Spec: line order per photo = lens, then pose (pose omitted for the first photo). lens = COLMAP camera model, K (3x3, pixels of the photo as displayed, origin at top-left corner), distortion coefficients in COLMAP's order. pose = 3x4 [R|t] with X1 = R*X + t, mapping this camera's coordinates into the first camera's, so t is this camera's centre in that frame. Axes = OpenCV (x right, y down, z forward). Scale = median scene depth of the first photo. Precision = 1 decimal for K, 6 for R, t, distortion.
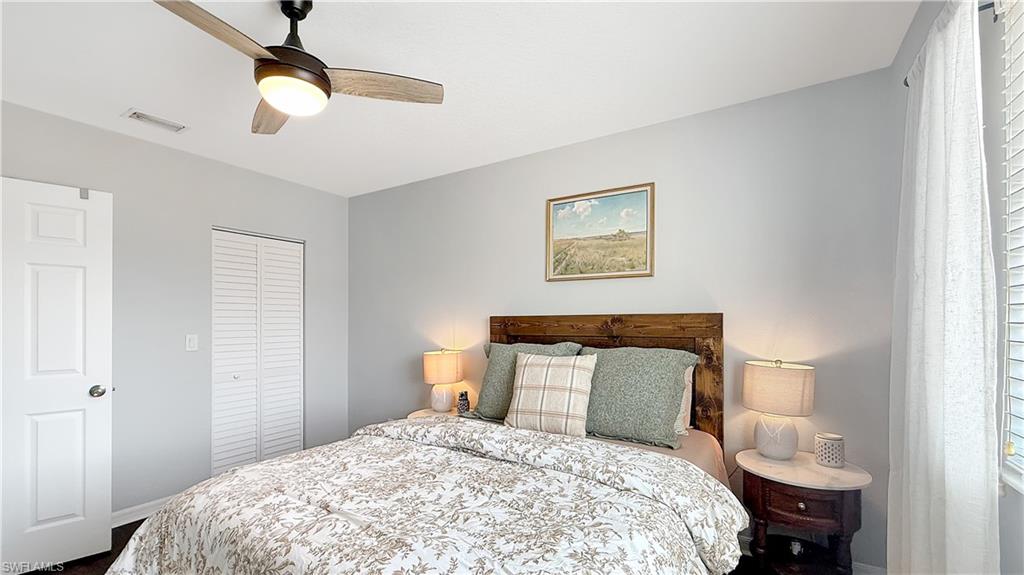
lens RADIAL K [[430.3, 0, 511.5], [0, 430.3, 323.1], [0, 0, 1]] dist [0.000767, 0.000102]
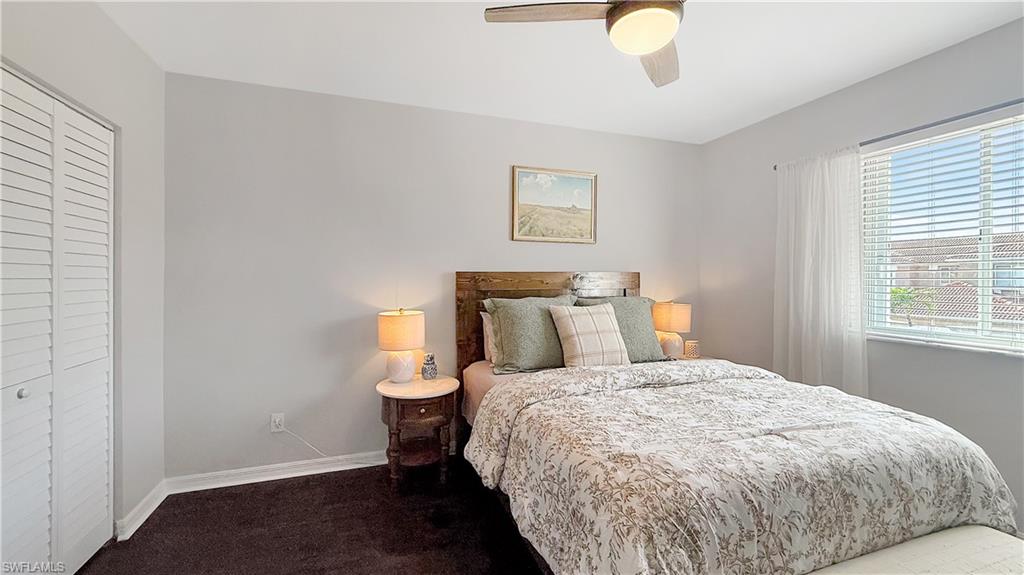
lens RADIAL K [[413.3, 0, 511.2], [0, 413.3, 281.6], [0, 0, 1]] dist [0.001995, 0.000099]
pose [[0.619513, -0.003098, 0.784981, -0.799070], [0.001435, 0.999995, 0.002814, 0.004323], [-0.784985, -0.000616, 0.619514, 0.386833]]
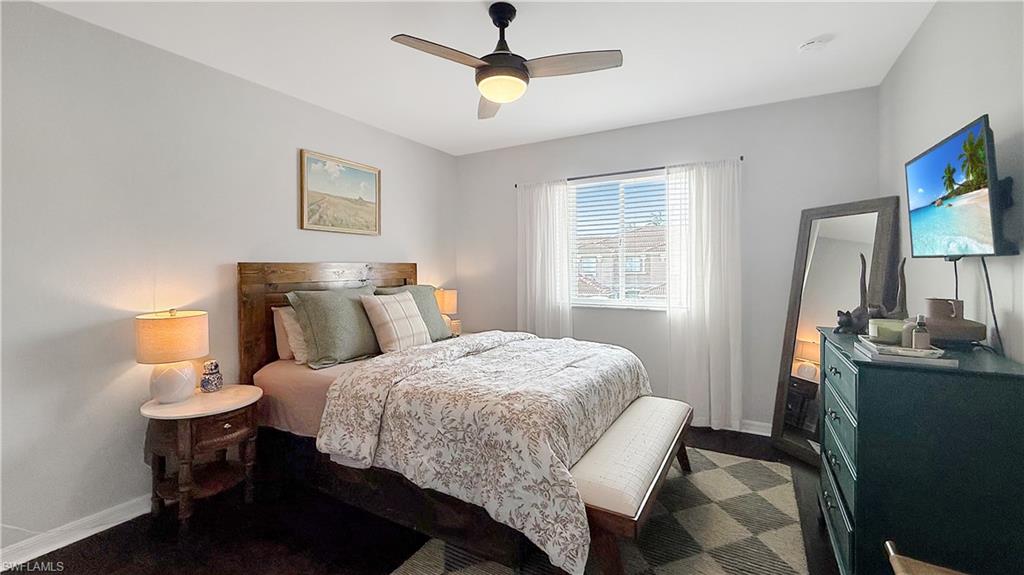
lens RADIAL K [[426.5, 0, 512.4], [0, 426.5, 268.7], [0, 0, 1]] dist [-0.001390, -0.000170]
pose [[-0.044998, -0.001104, 0.998986, -1.025013], [0.012883, 0.999916, 0.001685, 0.001279], [-0.998904, 0.012945, -0.044980, 0.595733]]
